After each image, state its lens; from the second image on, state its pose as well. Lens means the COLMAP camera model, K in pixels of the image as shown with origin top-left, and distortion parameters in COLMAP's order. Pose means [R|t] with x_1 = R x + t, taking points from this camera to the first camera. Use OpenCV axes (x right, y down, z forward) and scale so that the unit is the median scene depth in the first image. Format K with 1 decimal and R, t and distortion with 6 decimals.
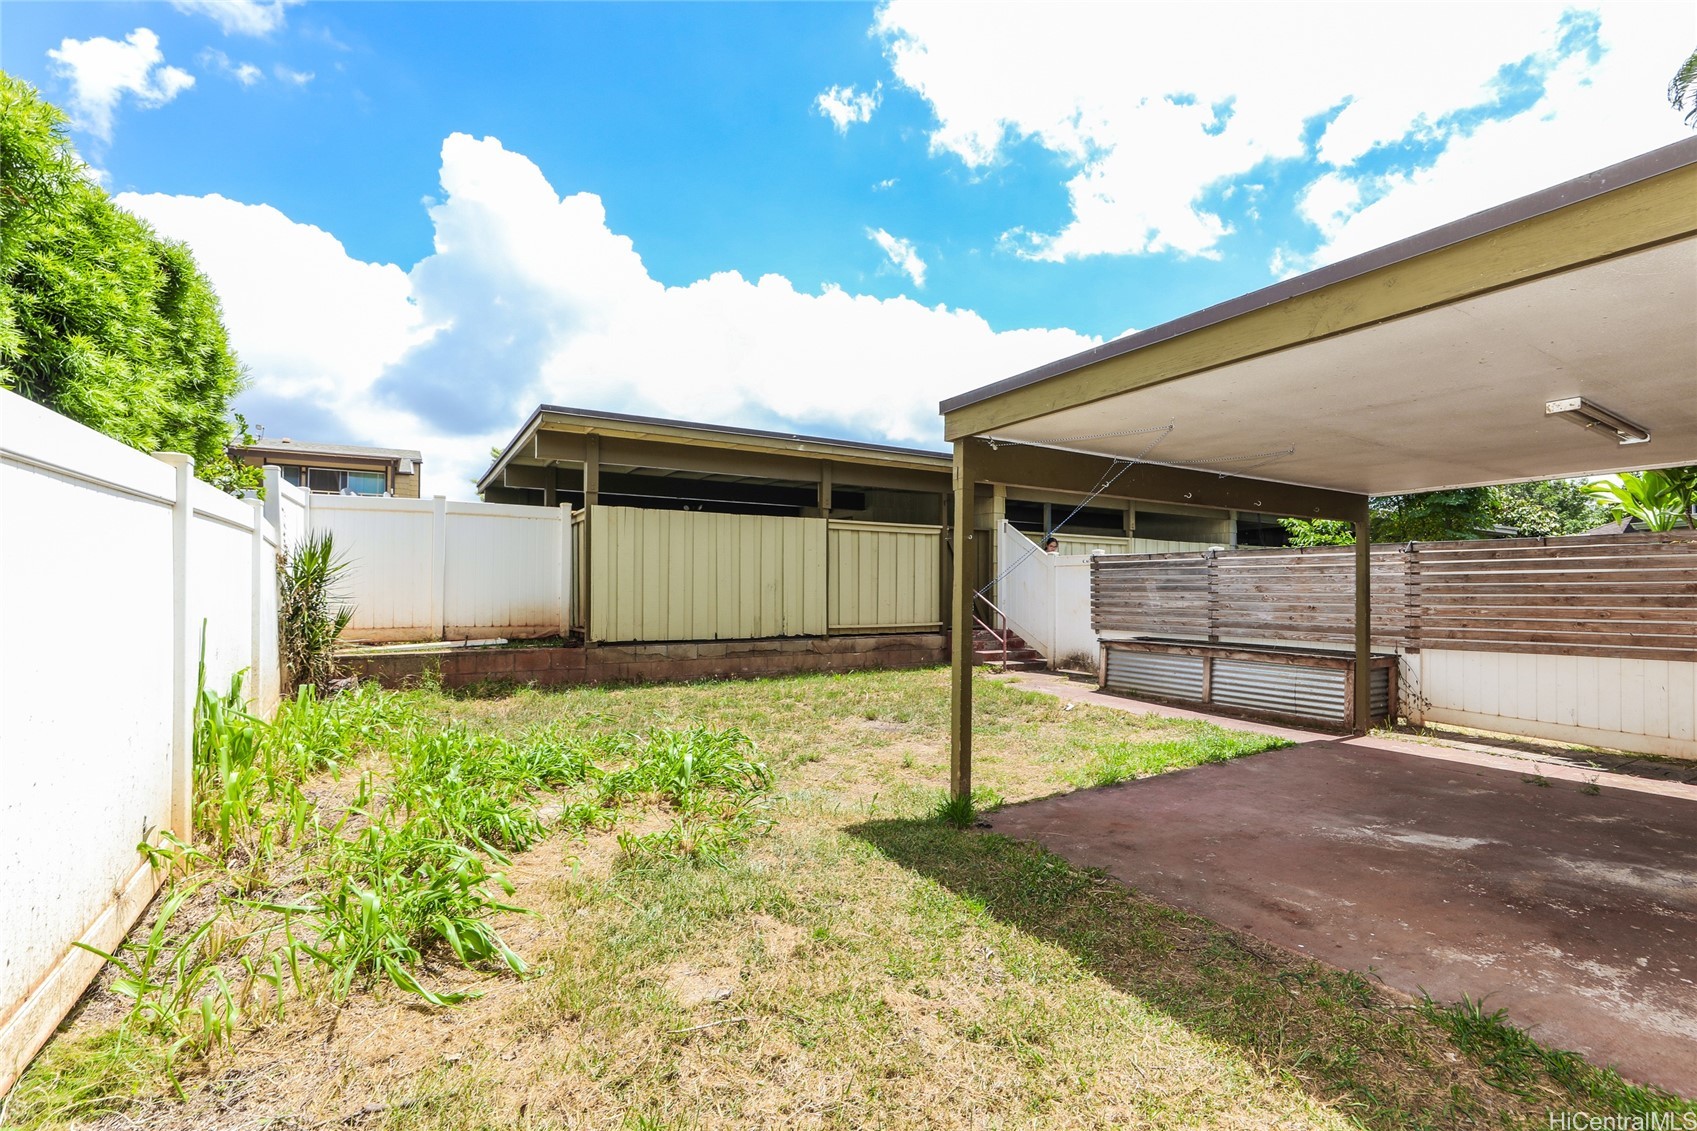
lens RADIAL K [[775.0, 0, 862.2], [0, 775.0, 583.7], [0, 0, 1]] dist [-0.019478, 0.004276]
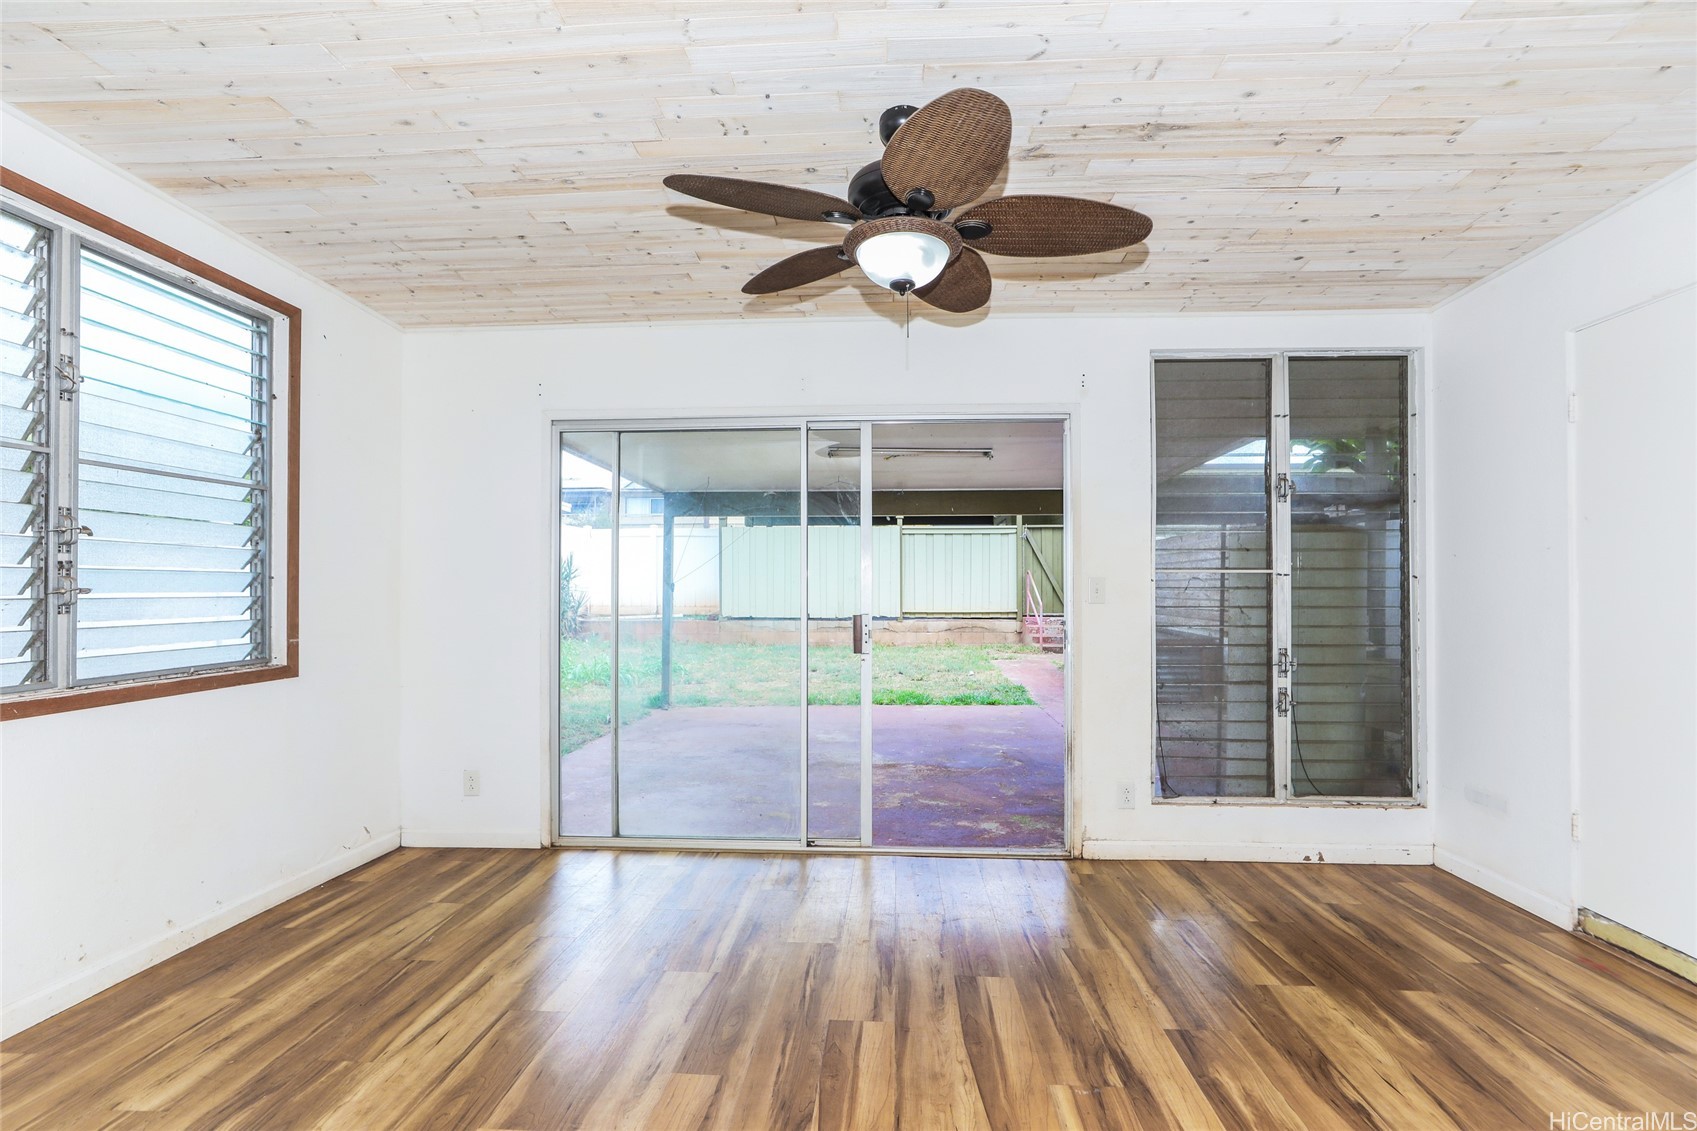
lens RADIAL K [[775.0, 0, 848.7], [0, 775.0, 574.4], [0, 0, 1]] dist [-0.019478, 0.004276]
pose [[0.816988, -0.016507, -0.576418, 0.716251], [0.010191, 0.999847, -0.014189, 0.014473], [0.576564, 0.005718, 0.817032, -0.106152]]
